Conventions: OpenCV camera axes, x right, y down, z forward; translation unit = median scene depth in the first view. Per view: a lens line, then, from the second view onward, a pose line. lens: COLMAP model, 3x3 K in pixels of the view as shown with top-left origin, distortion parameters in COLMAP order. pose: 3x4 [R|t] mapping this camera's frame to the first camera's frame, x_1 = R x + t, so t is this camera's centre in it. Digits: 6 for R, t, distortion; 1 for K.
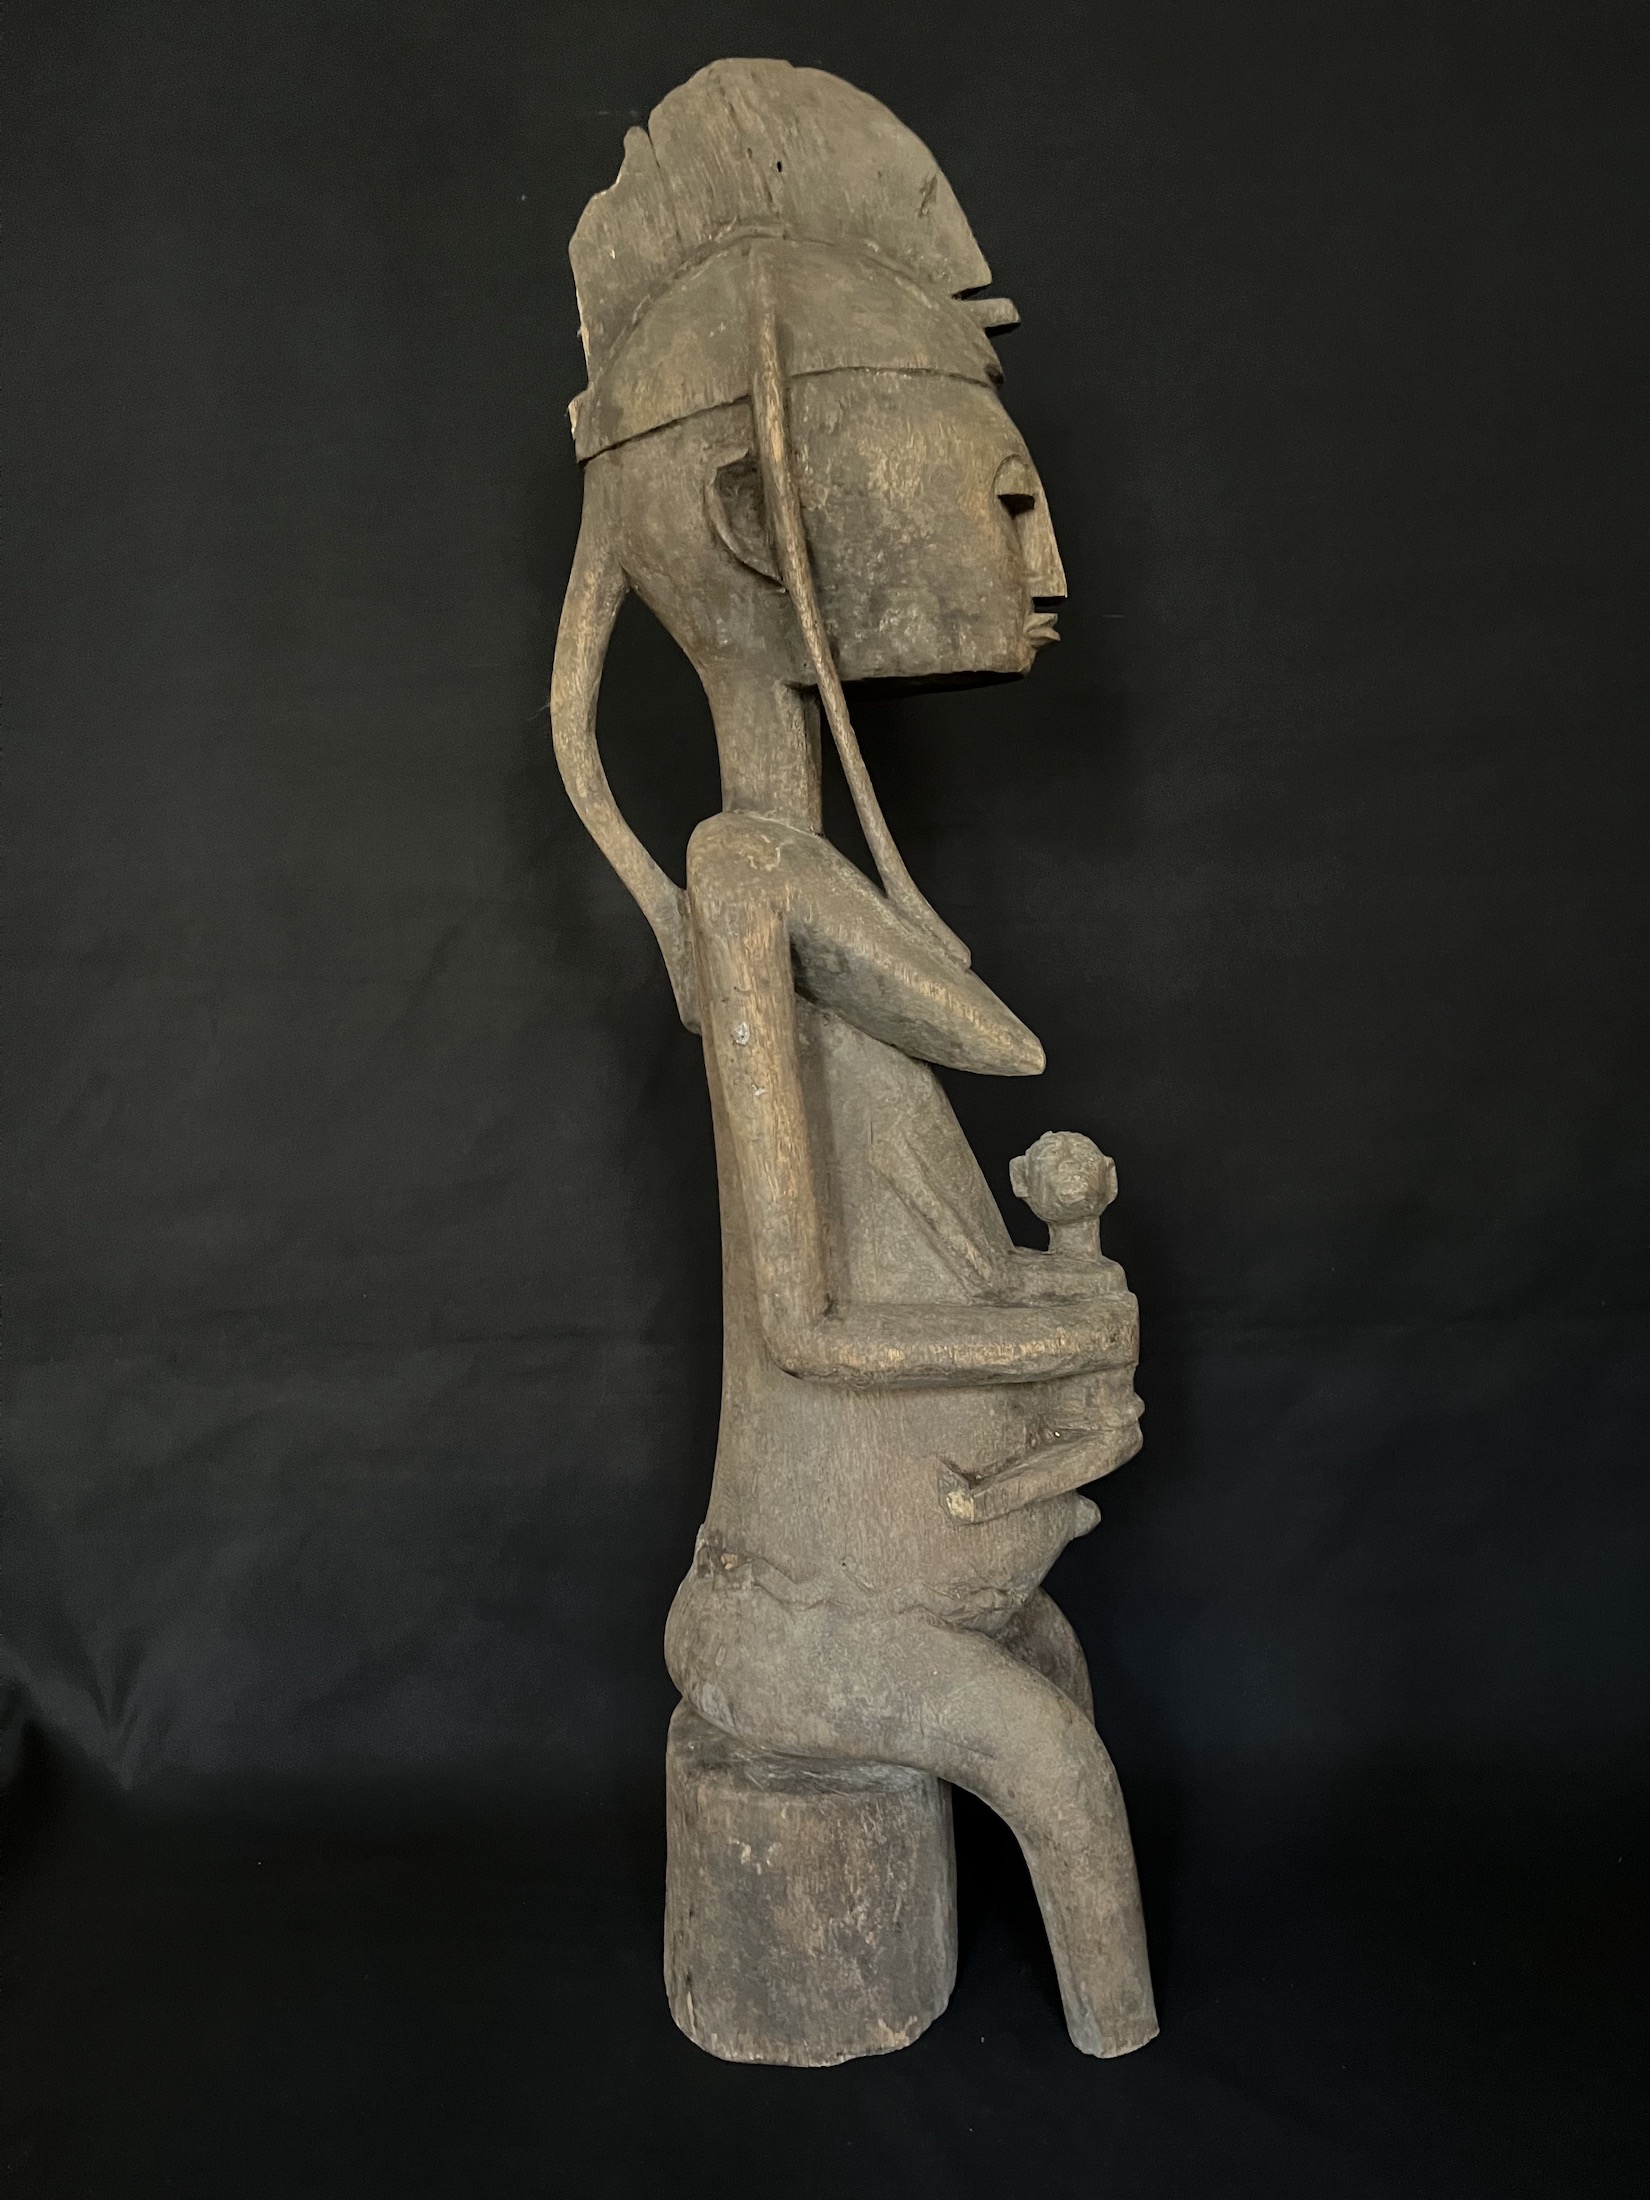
lens RADIAL K [[1790.1, 0, 825.0], [0, 1790.1, 1100.0], [0, 0, 1]] dist [0.071609, -0.134860]
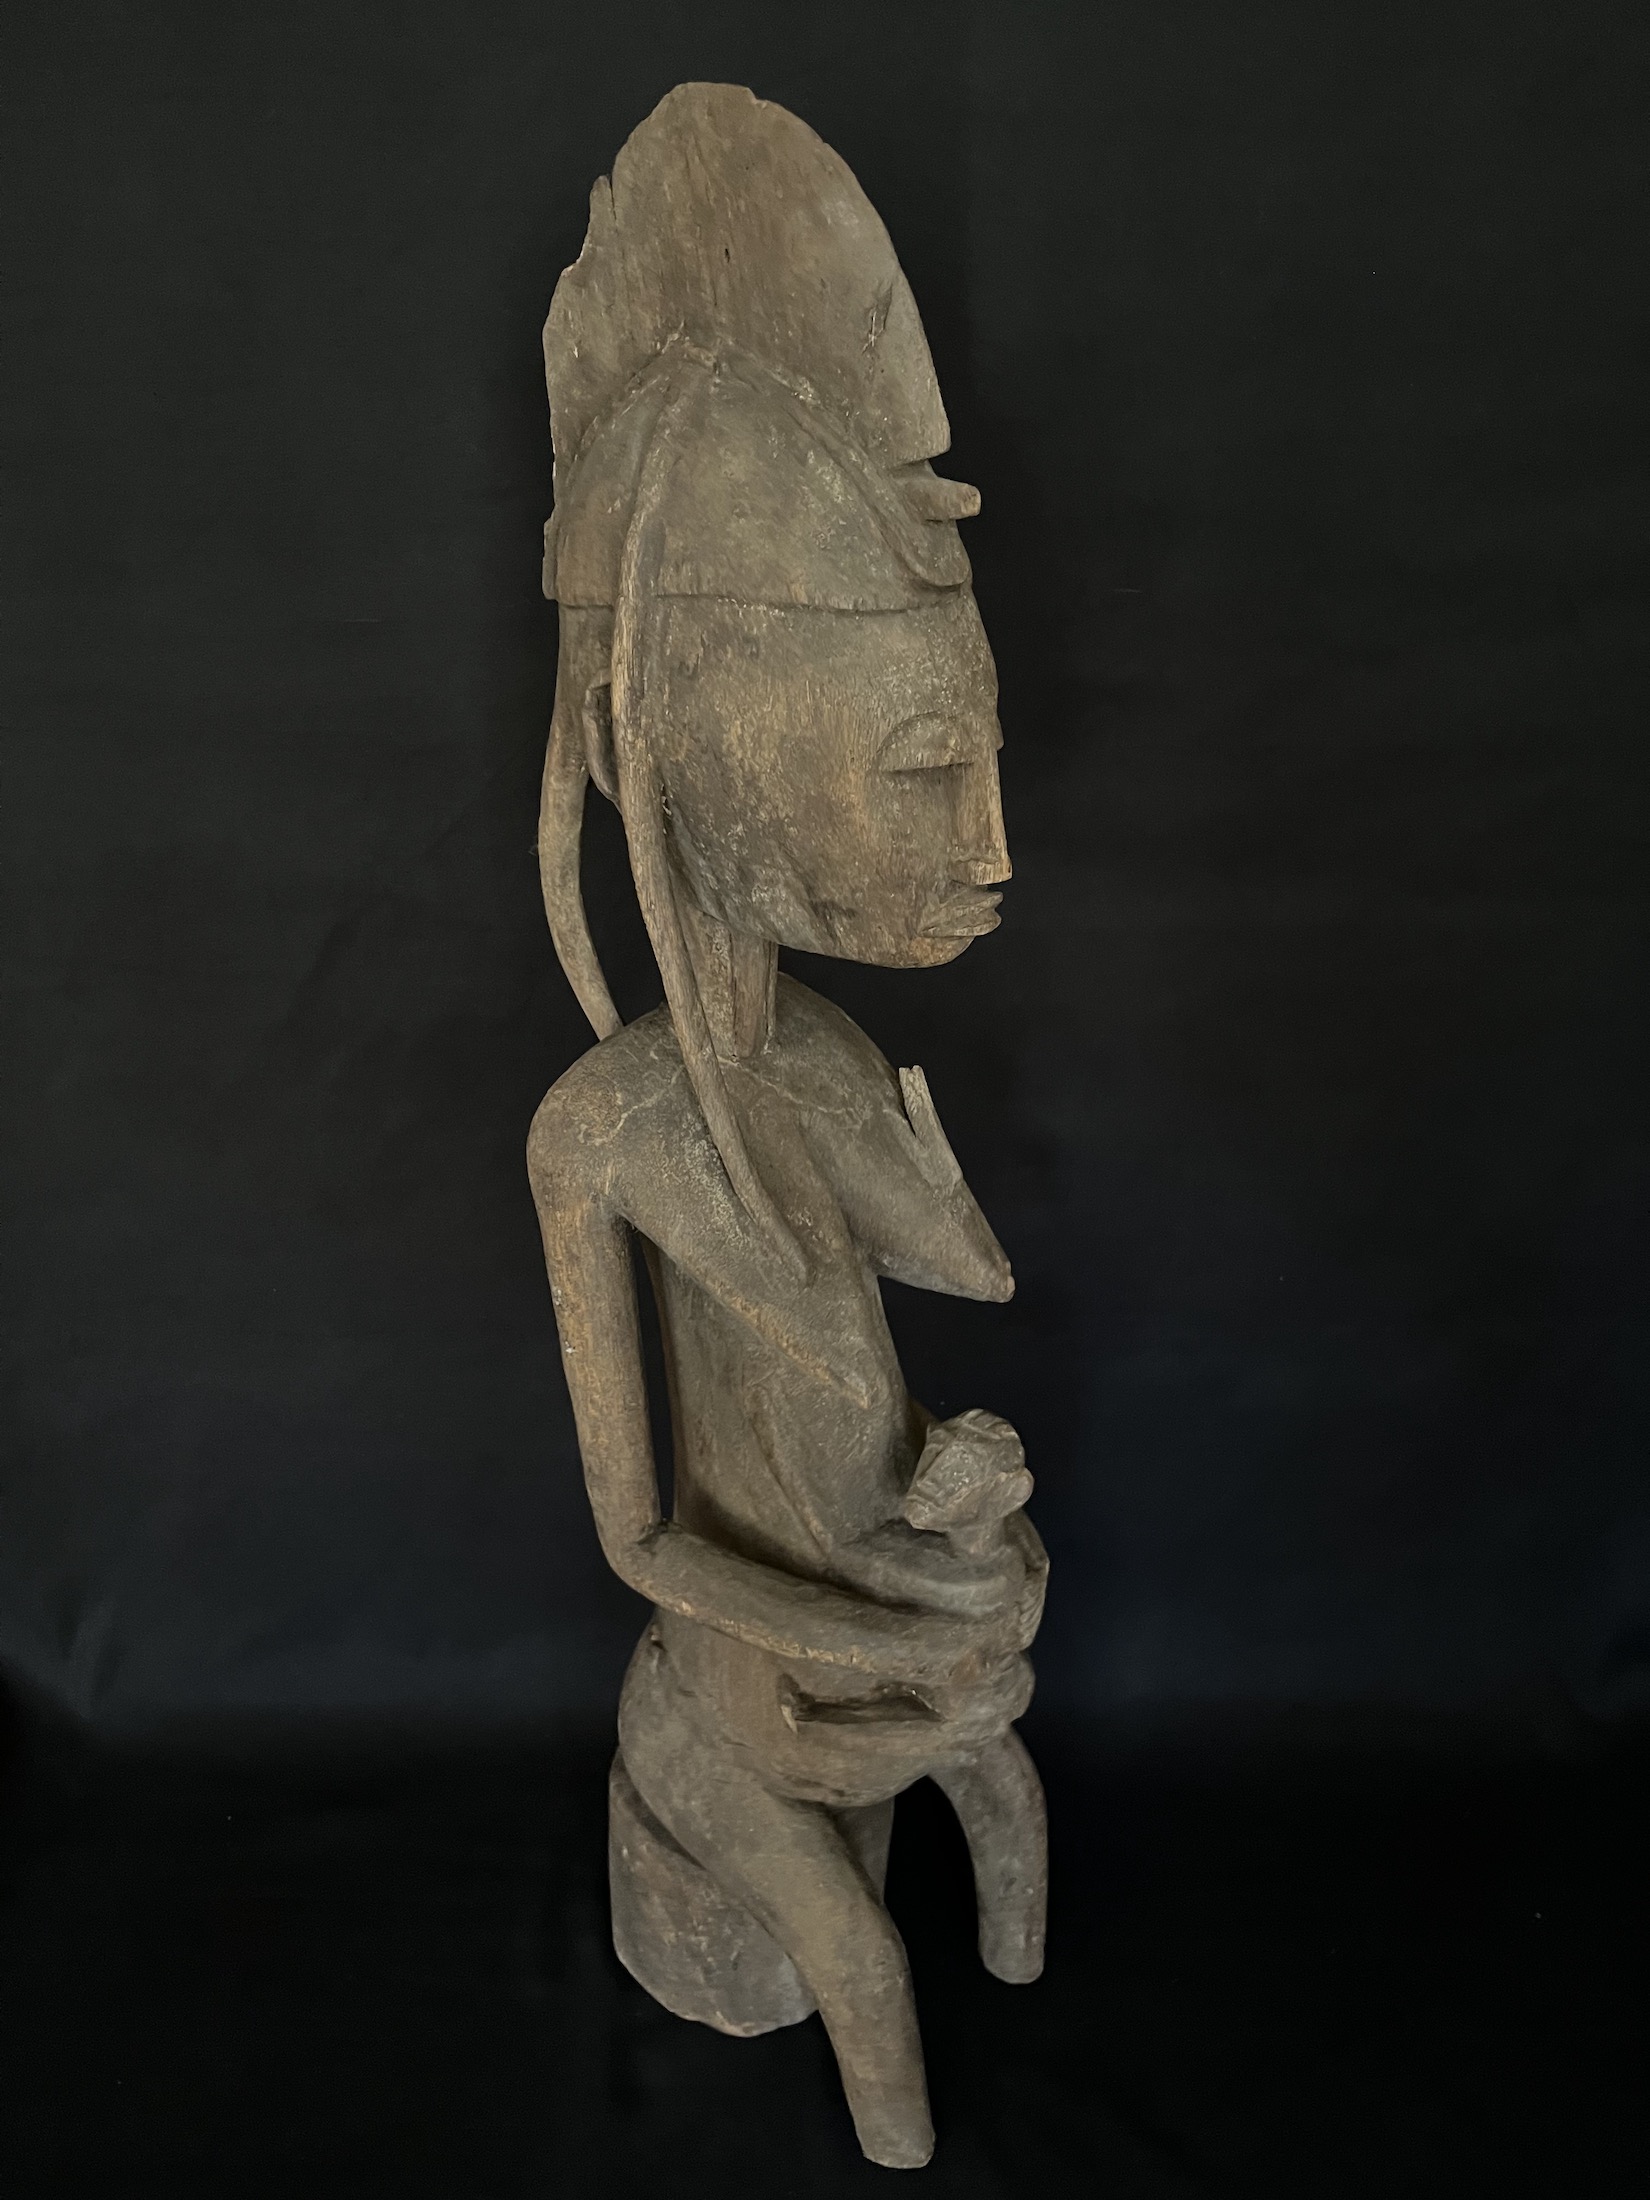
lens RADIAL K [[1679.8, 0, 825.0], [0, 1679.8, 1100.0], [0, 0, 1]] dist [0.079213, -0.116039]
pose [[0.807578, 0.305091, -0.504715, 0.484470], [-0.088891, 0.908987, 0.407235, -0.501112], [0.583023, -0.284010, 0.761198, 0.394925]]
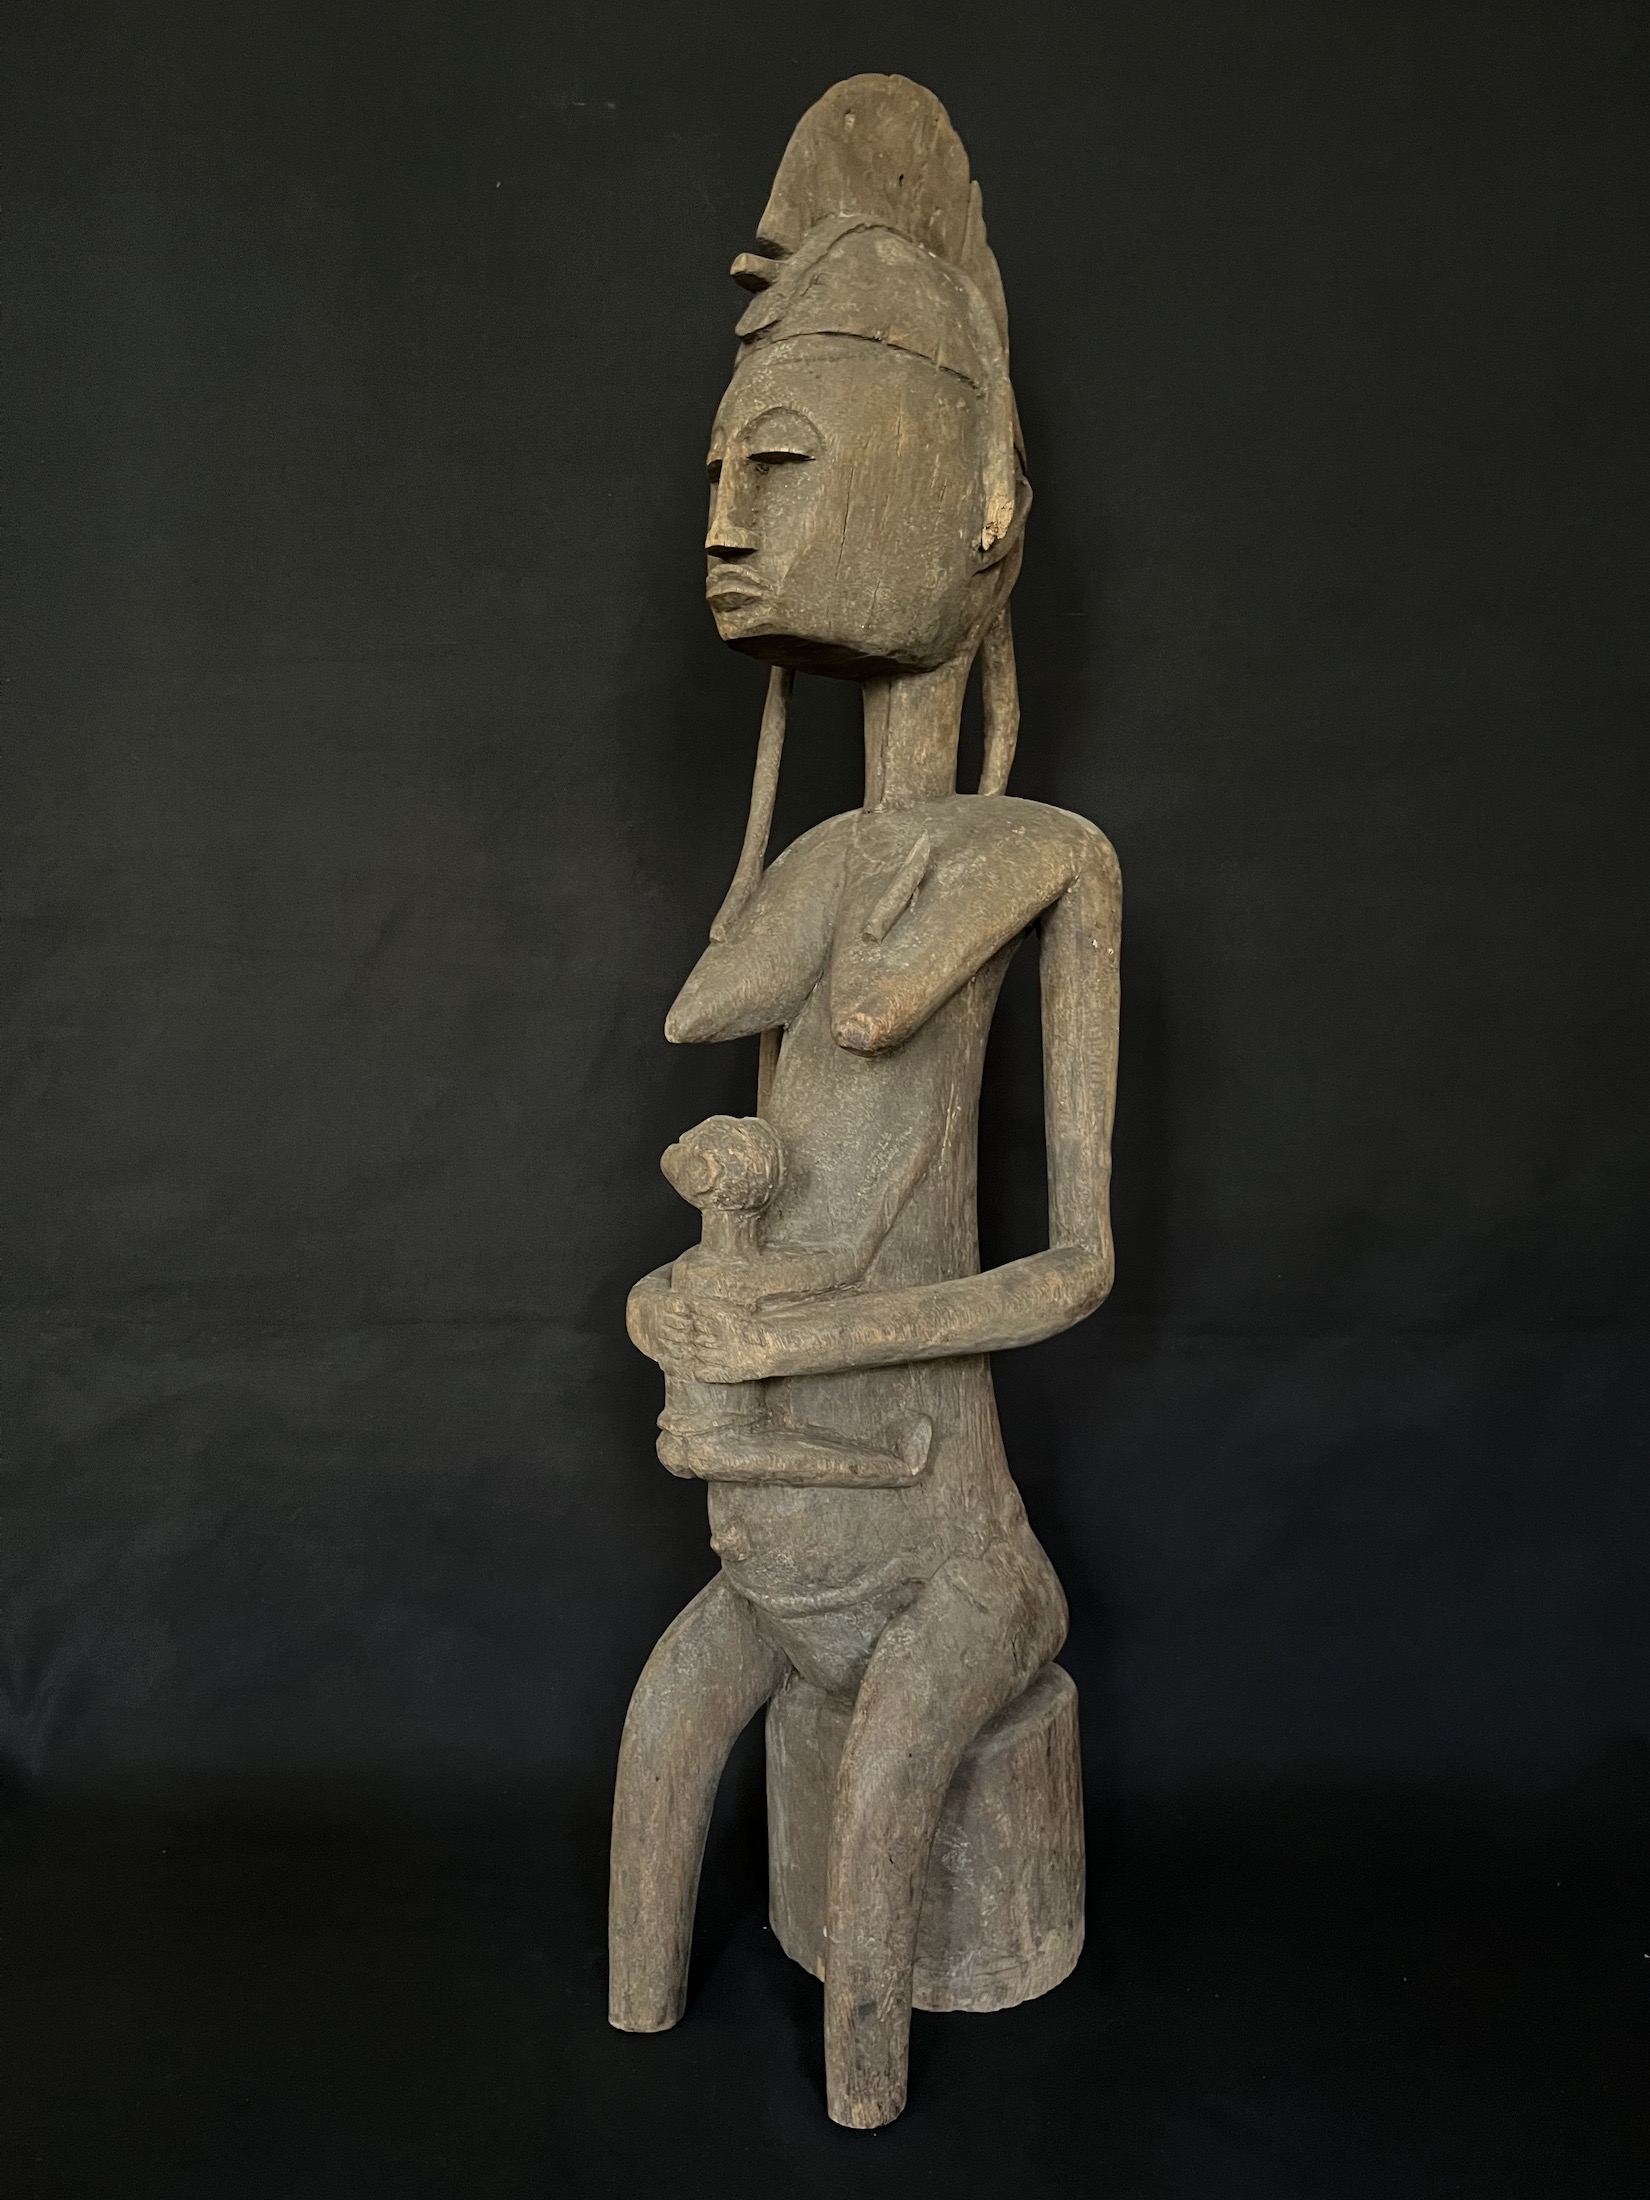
lens RADIAL K [[1706.6, 0, 825.0], [0, 1706.6, 1100.0], [0, 0, 1]] dist [0.058837, -0.001459]
pose [[-0.603429, 0.073207, -0.794049, 0.862606], [-0.056062, 0.989418, 0.133822, -0.130426], [0.795444, 0.125269, -0.592939, 1.653761]]
